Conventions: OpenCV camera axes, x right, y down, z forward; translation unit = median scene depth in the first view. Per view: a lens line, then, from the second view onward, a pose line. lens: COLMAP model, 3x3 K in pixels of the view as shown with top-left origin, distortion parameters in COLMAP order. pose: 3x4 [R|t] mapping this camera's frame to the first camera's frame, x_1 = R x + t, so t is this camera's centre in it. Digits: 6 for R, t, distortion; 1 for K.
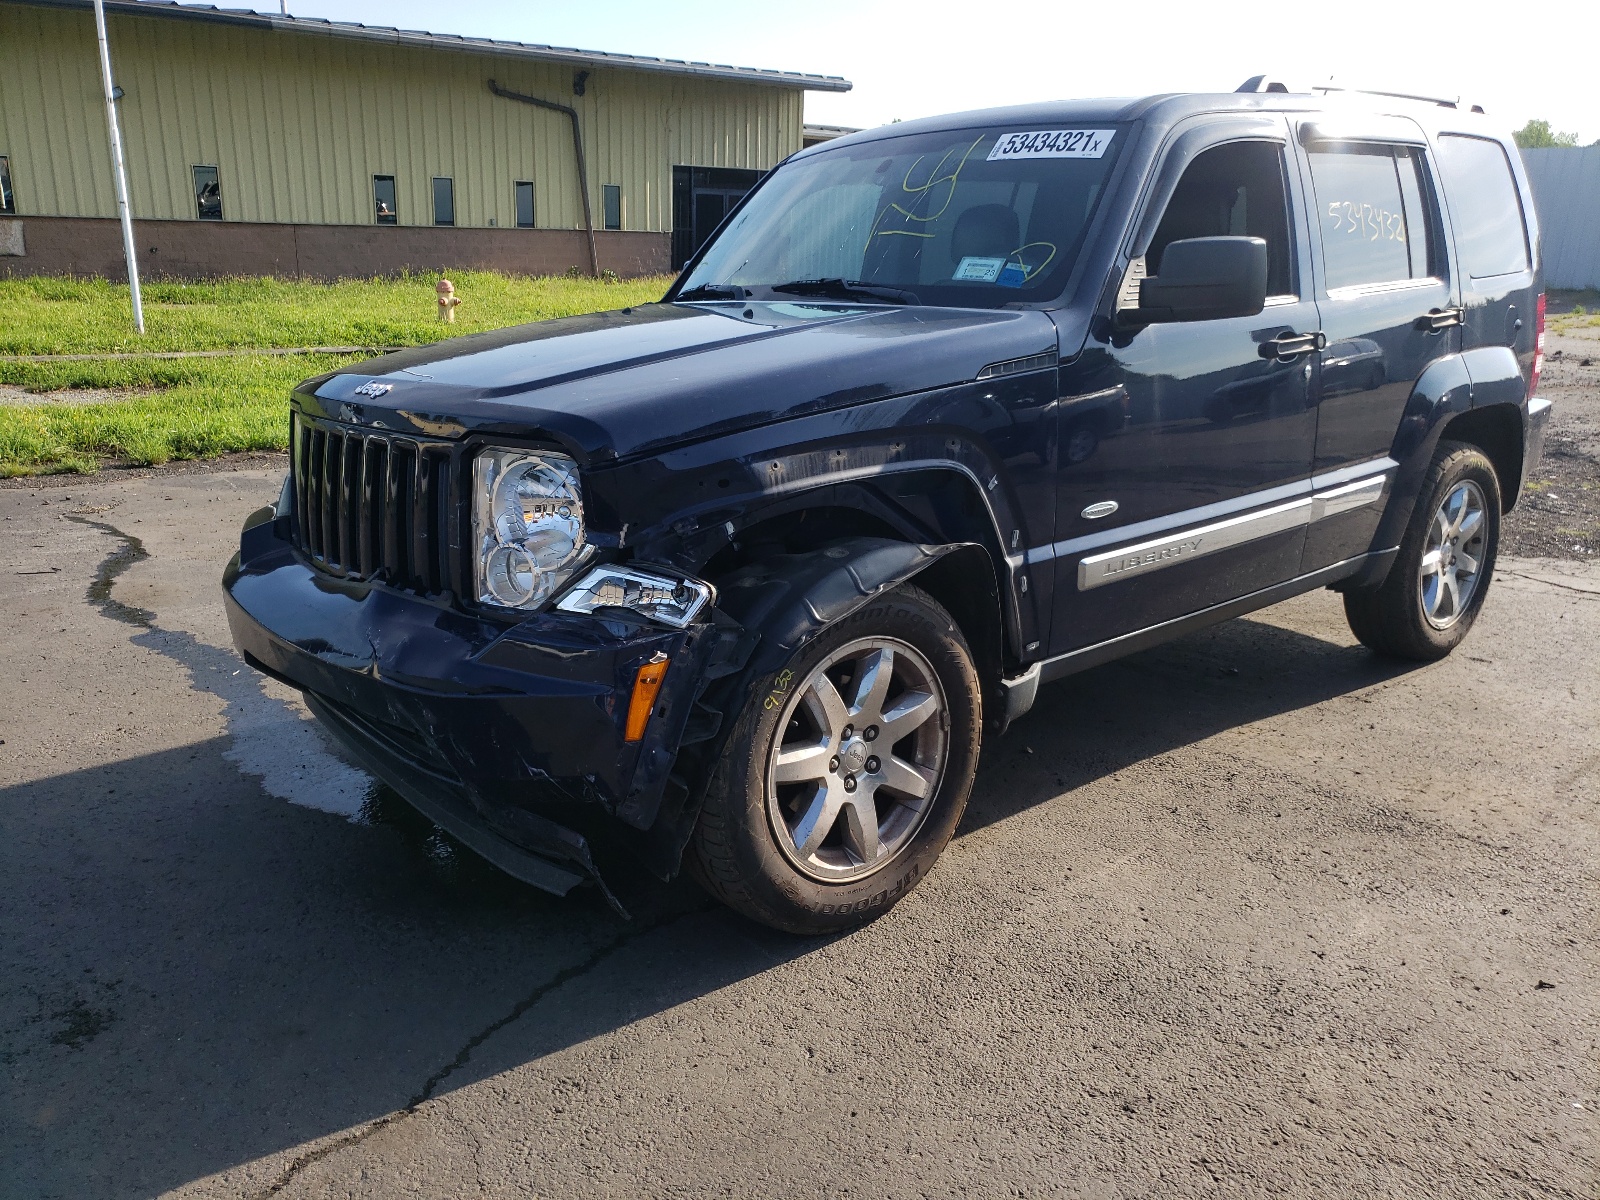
lens RADIAL K [[1217.9, 0, 800.0], [0, 1217.9, 600.0], [0, 0, 1]] dist [-0.000892, -0.002073]
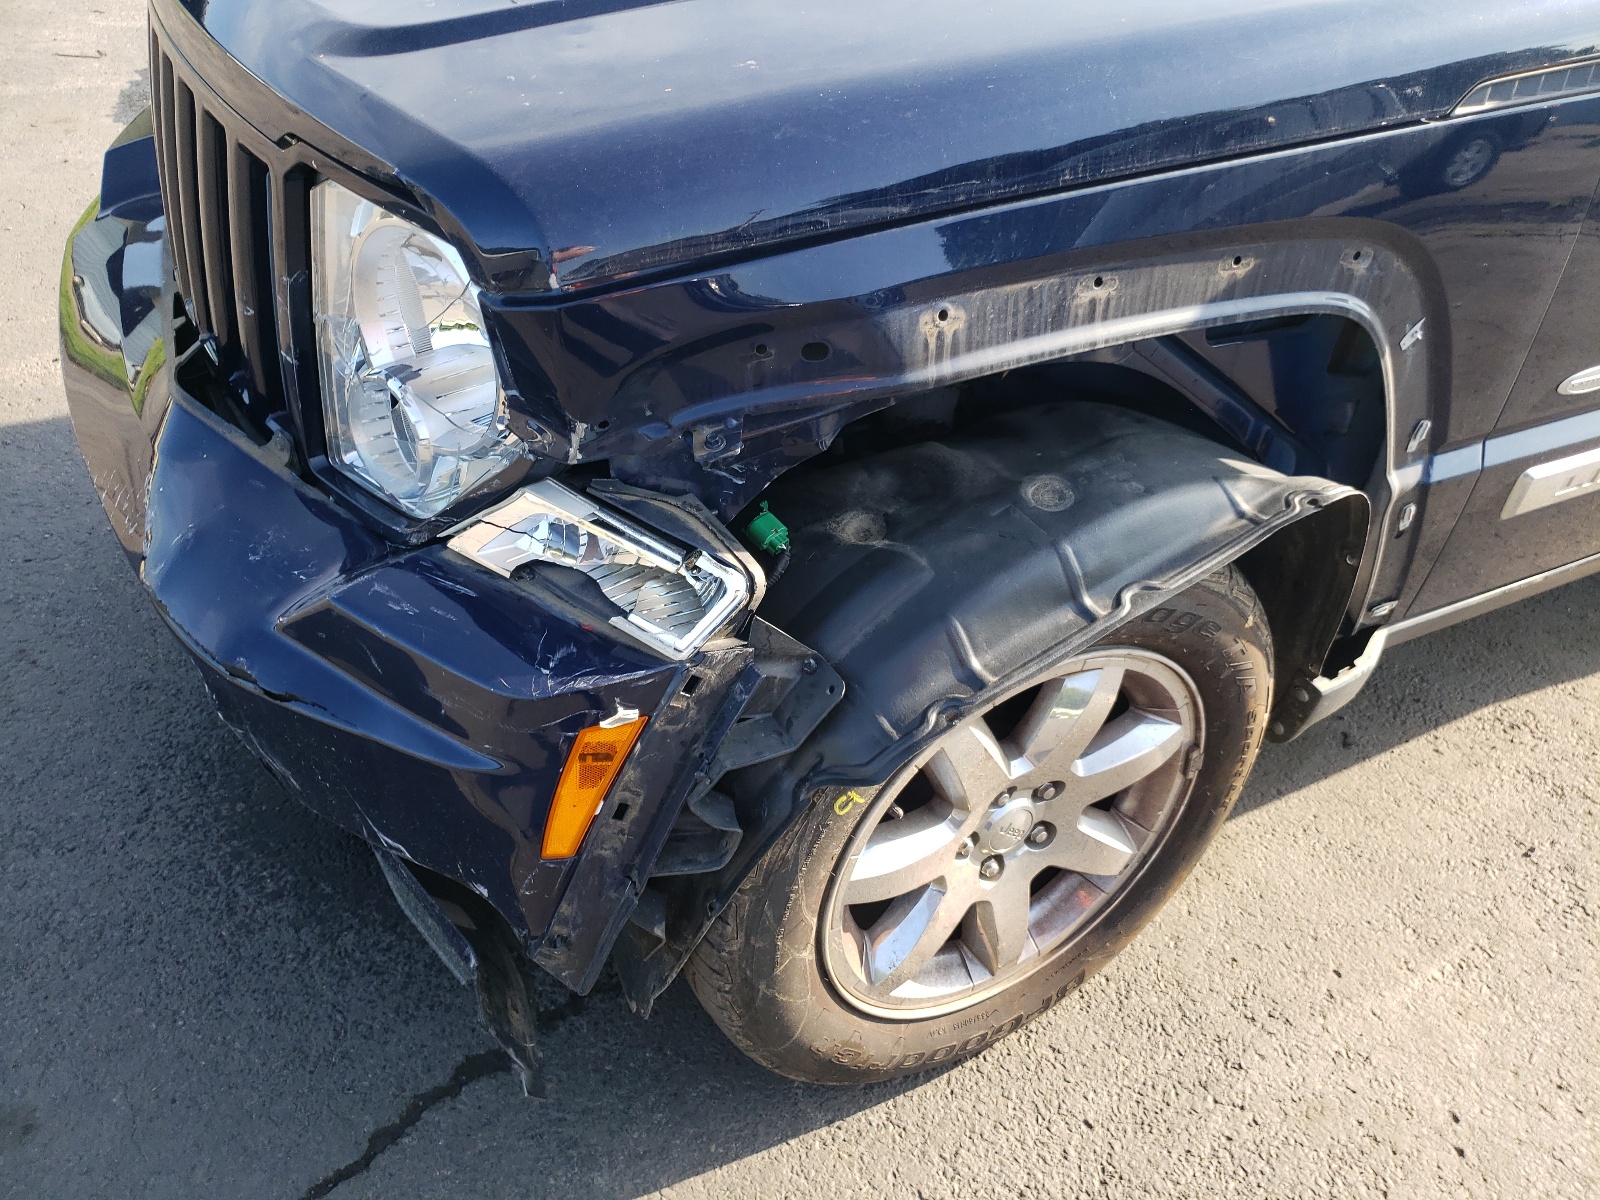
lens RADIAL K [[1255.6, 0, 800.0], [0, 1255.6, 600.0], [0, 0, 1]] dist [-0.015813, 0.011035]
pose [[0.975322, 0.184754, -0.120885, 0.002600], [-0.129850, 0.922809, 0.362717, -0.165043], [0.178567, -0.338069, 0.924026, 0.524535]]
